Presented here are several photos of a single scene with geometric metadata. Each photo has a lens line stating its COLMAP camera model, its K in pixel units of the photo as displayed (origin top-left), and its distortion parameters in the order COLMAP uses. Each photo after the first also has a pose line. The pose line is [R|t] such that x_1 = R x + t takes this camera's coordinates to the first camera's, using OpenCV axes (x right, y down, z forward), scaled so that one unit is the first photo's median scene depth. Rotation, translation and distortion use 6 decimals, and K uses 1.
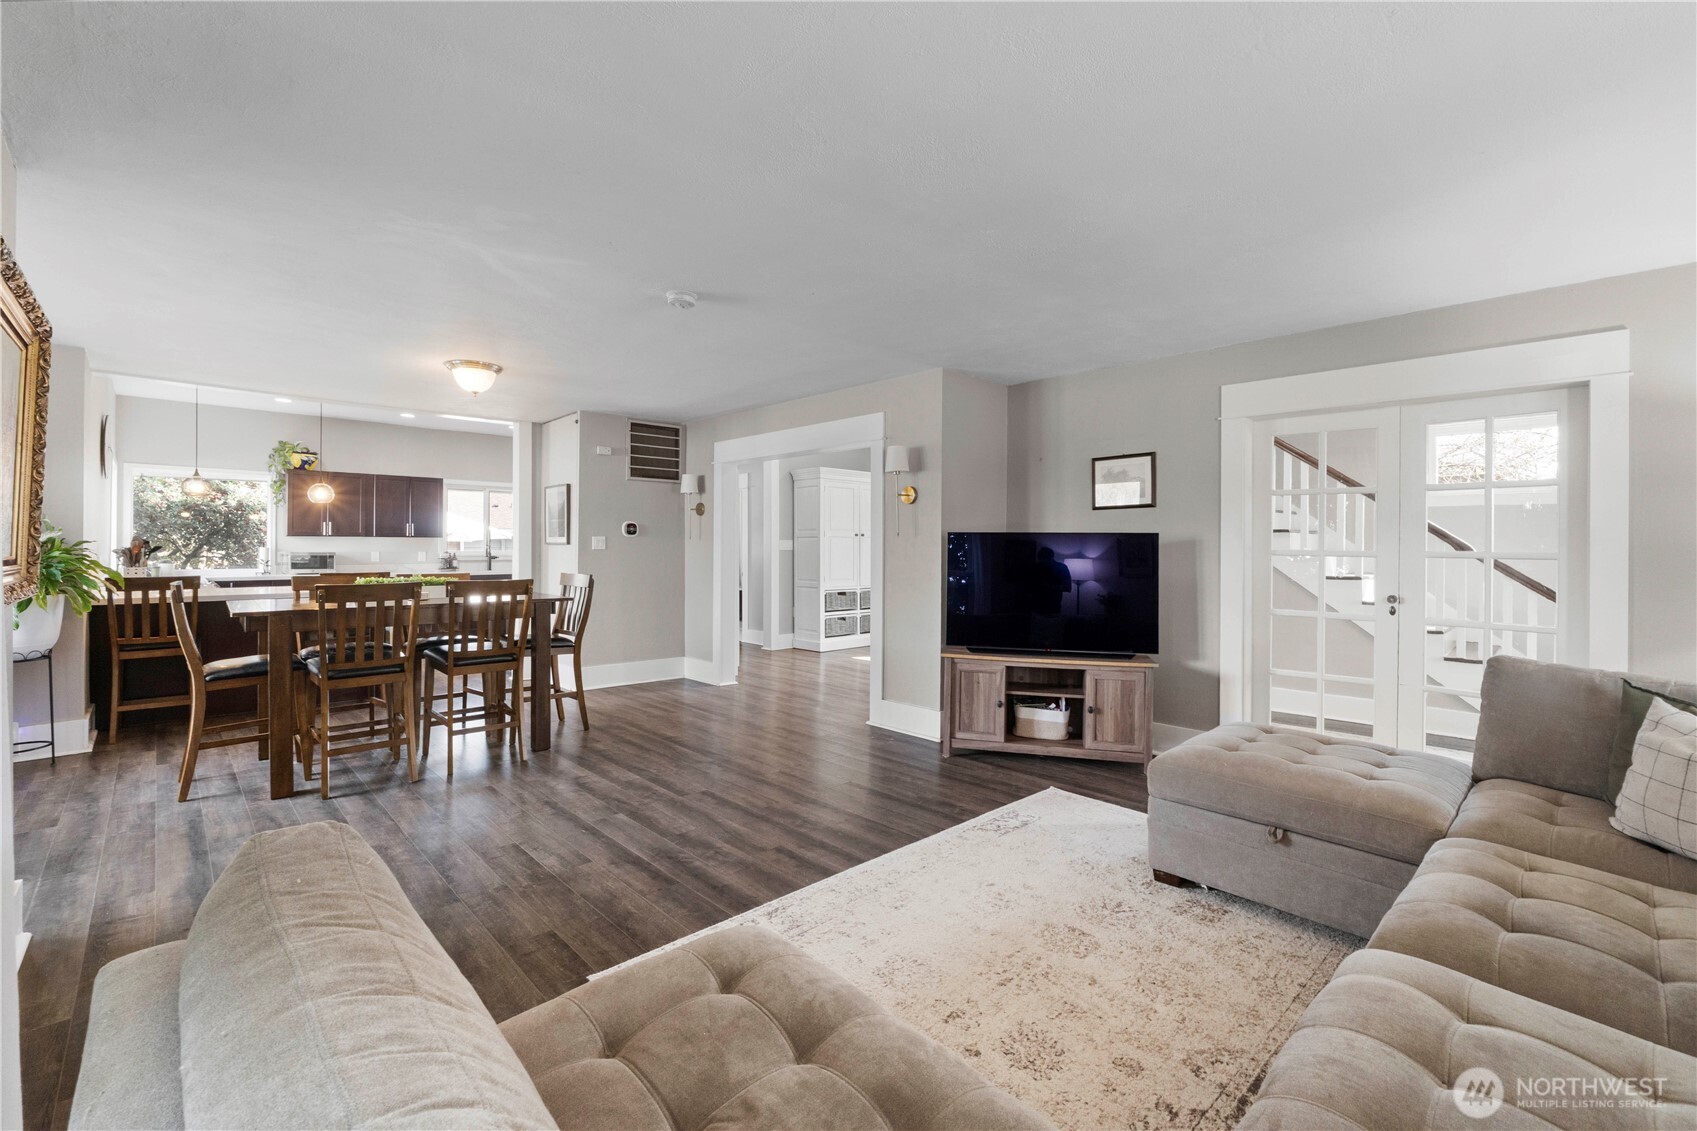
lens RADIAL K [[711.2, 0, 845.1], [0, 711.2, 547.4], [0, 0, 1]] dist [-0.008502, 0.000113]
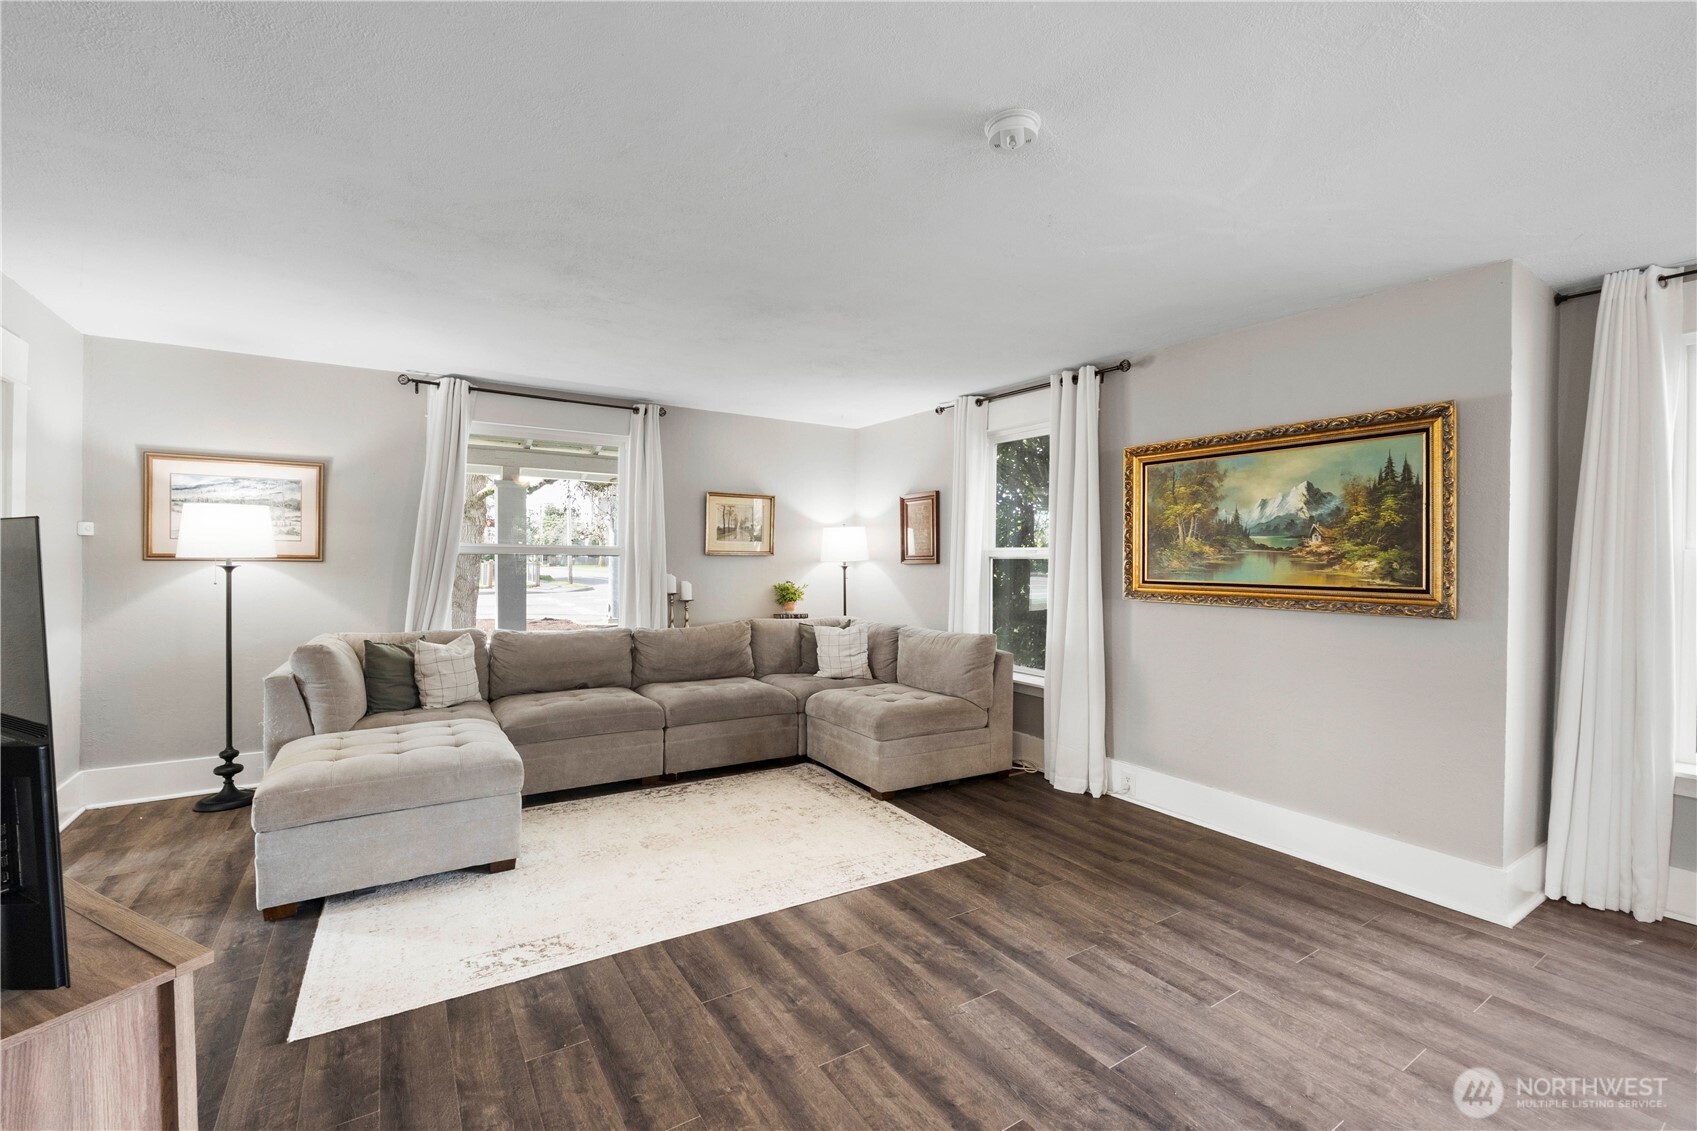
lens RADIAL K [[711.2, 0, 842.5], [0, 711.2, 563.4], [0, 0, 1]] dist [-0.002772, -0.000070]
pose [[-0.981579, -0.017051, 0.190292, -0.194387], [-0.016228, 0.999851, 0.005881, -0.014764], [-0.190364, 0.002685, -0.981710, 1.454045]]
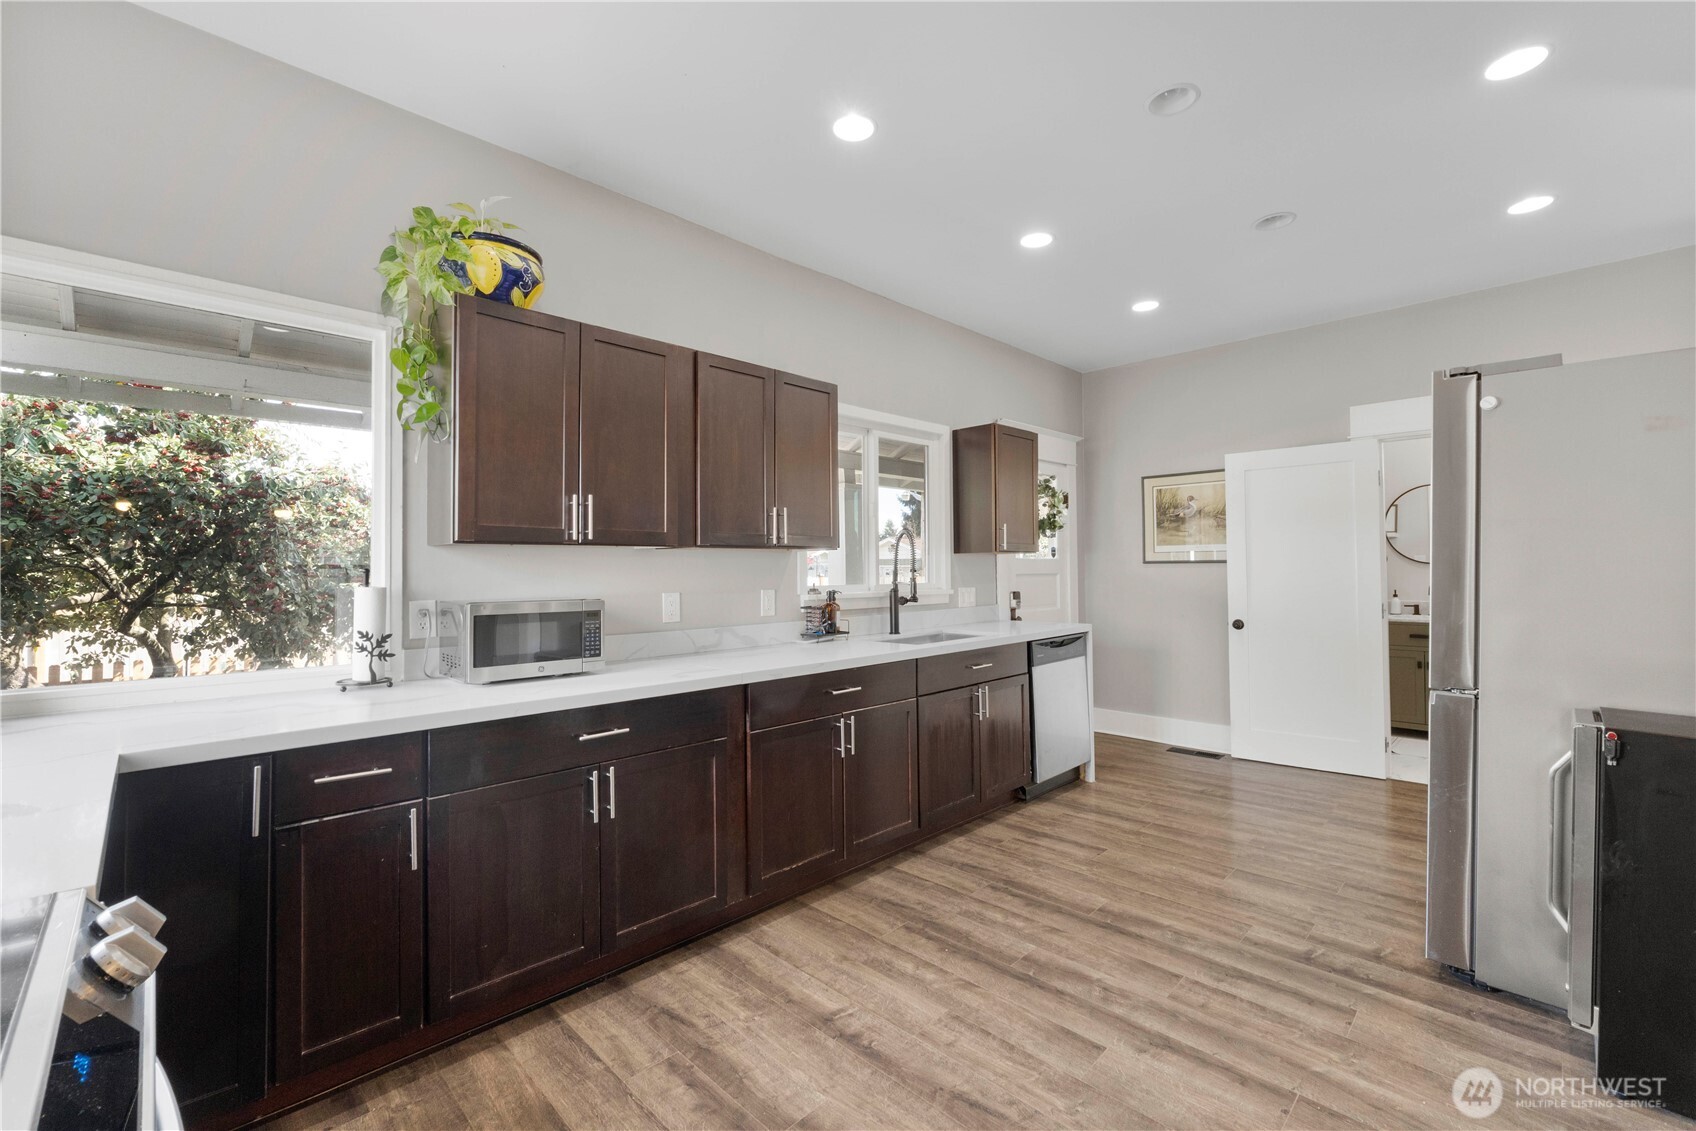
lens RADIAL K [[704.9, 0, 845.0], [0, 704.9, 559.8], [0, 0, 1]] dist [-0.011213, -0.000056]
pose [[0.999845, -0.011671, 0.013172, -1.459851], [0.011880, 0.999802, -0.015946, -0.008430], [-0.012983, 0.016100, 0.999786, 1.658703]]
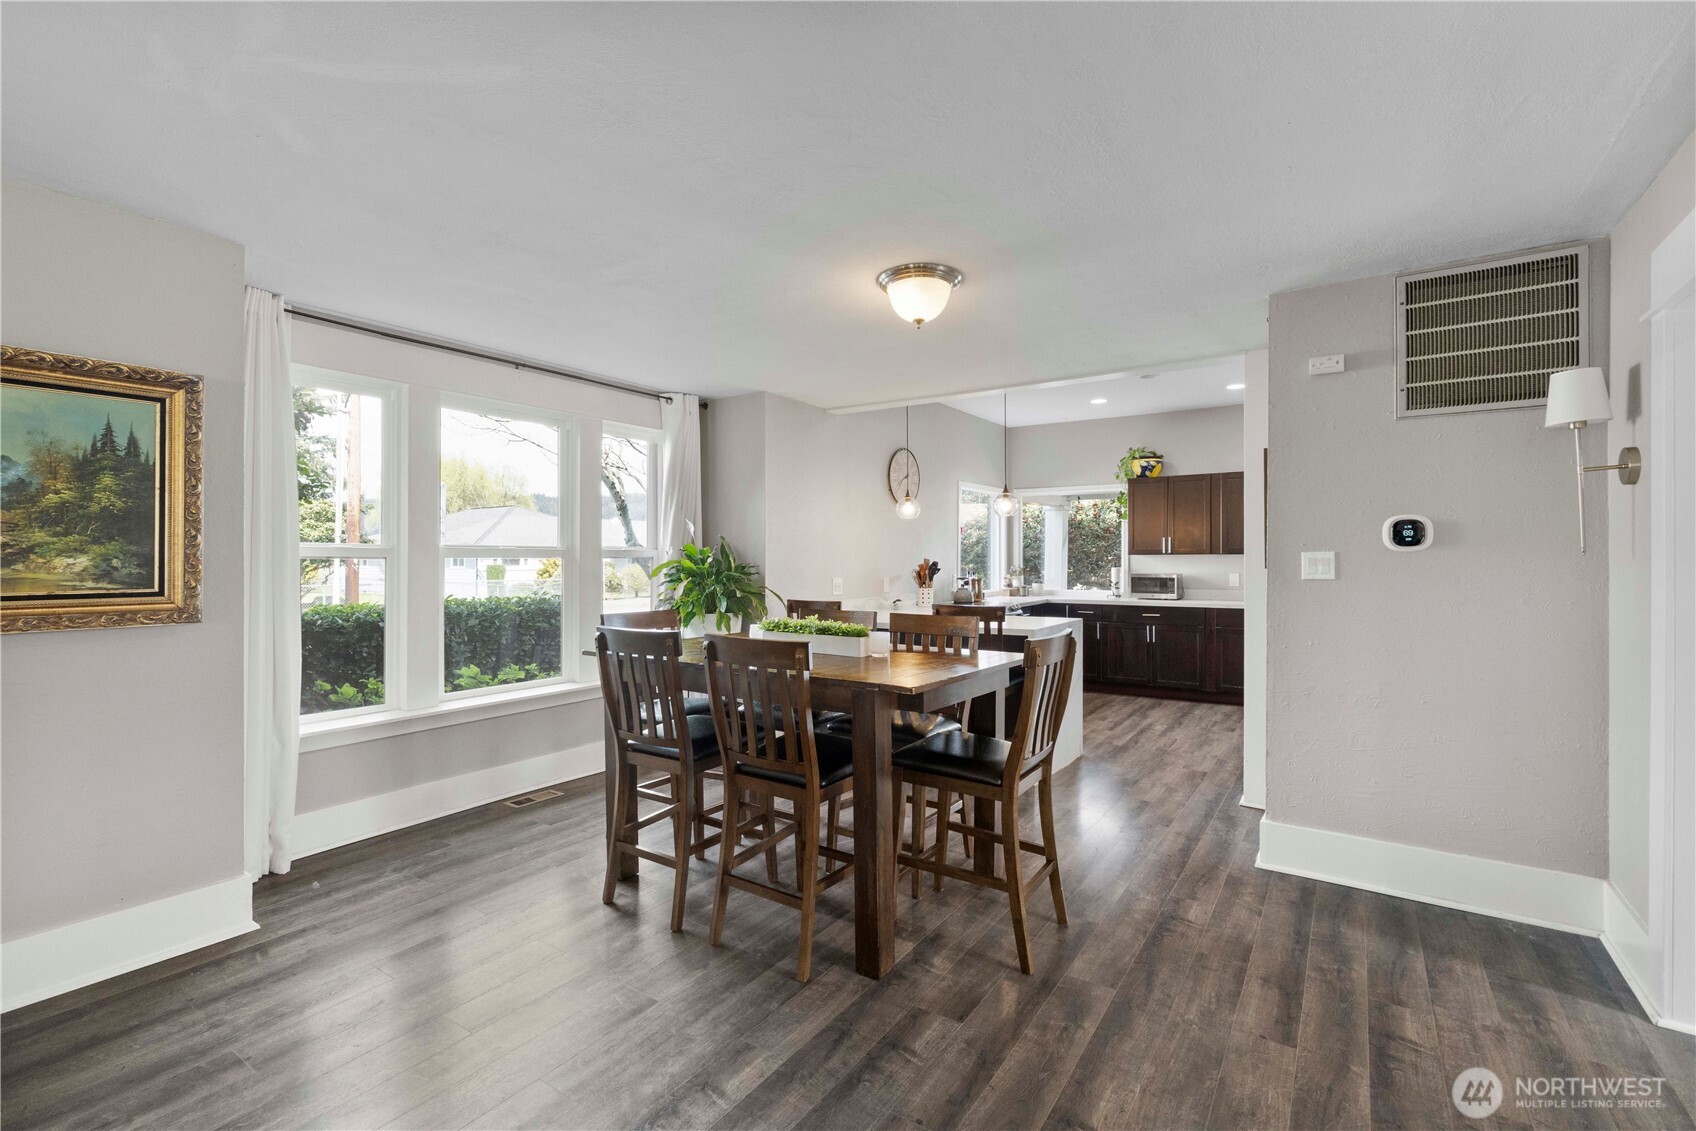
lens RADIAL K [[759.6, 0, 848.0], [0, 759.6, 565.5], [0, 0, 1]] dist [-0.003410, -0.000565]
pose [[0.210592, 0.001989, -0.977572, 0.133489], [0.003274, 0.999991, 0.002740, -0.015349], [0.977568, -0.003778, 0.210584, 1.041231]]
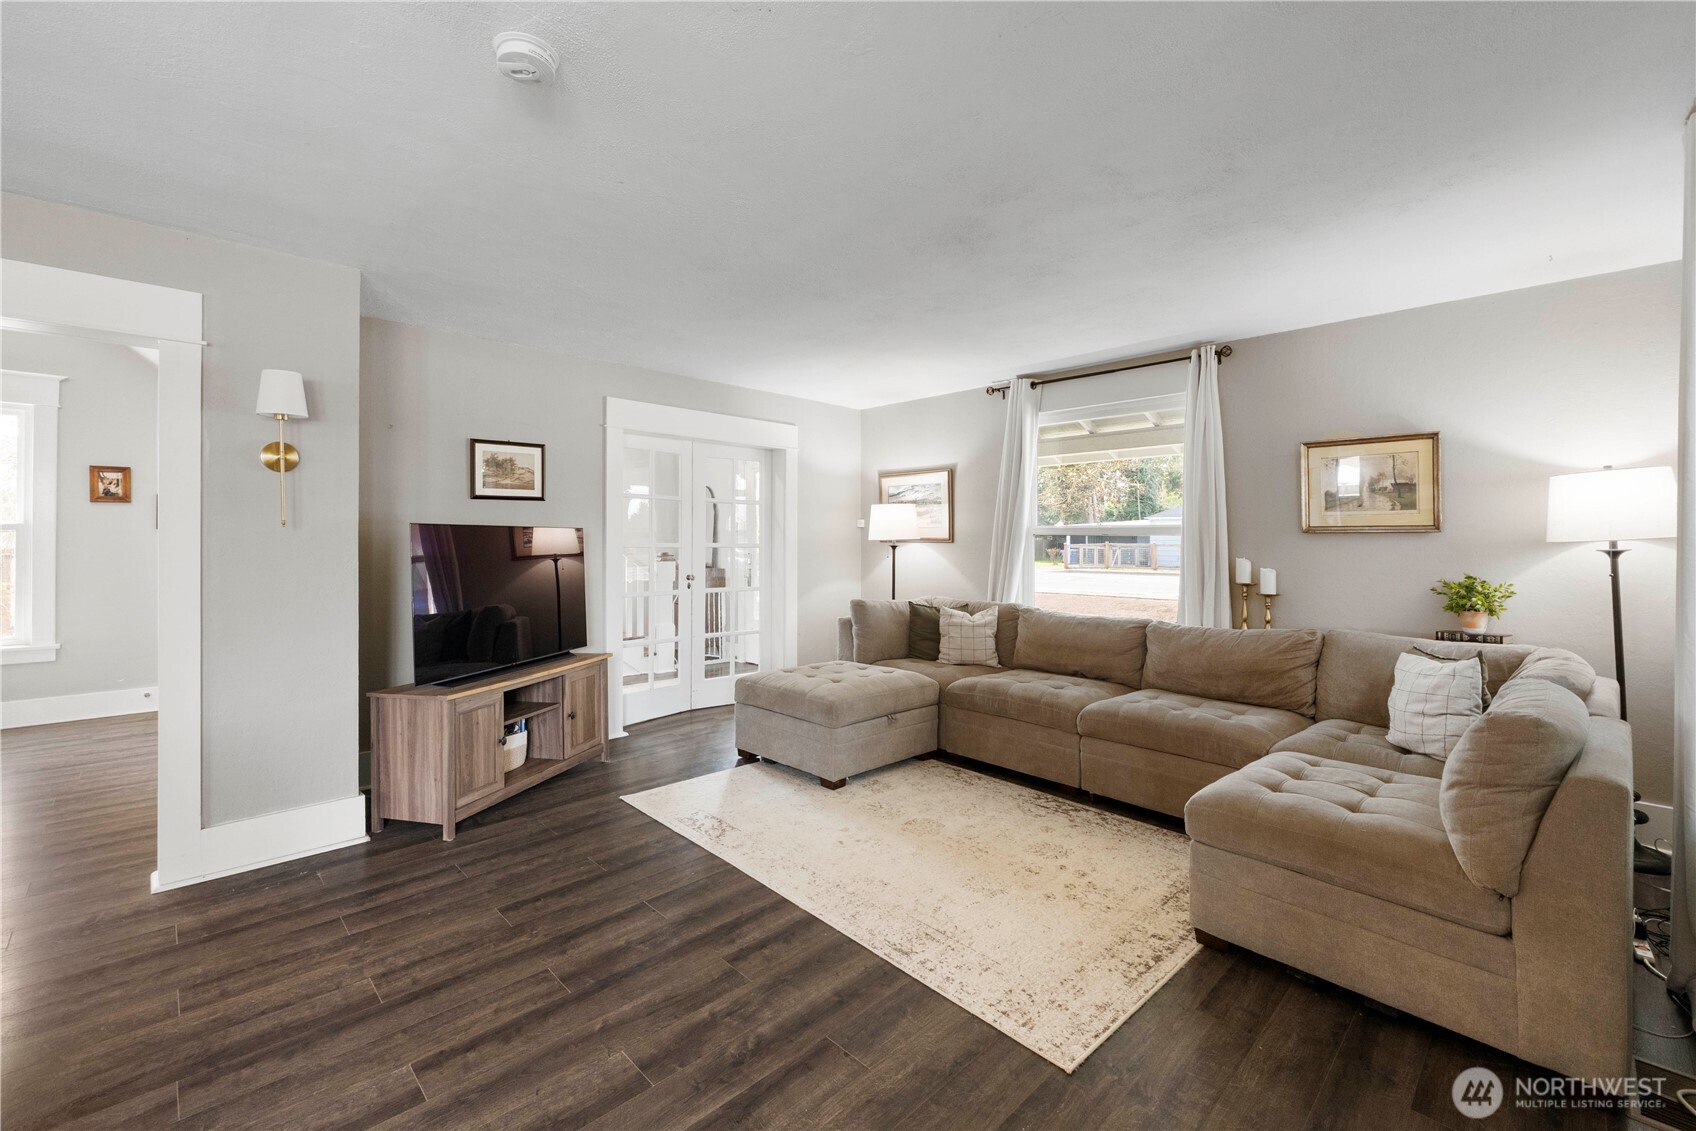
lens RADIAL K [[715.5, 0, 850.2], [0, 715.5, 533.6], [0, 0, 1]] dist [-0.008968, -0.000057]
pose [[-0.010968, 0.000525, 0.999940, -0.680350], [-0.003138, 0.999995, -0.000559, -0.014938], [-0.999935, -0.003144, -0.010966, 0.720586]]
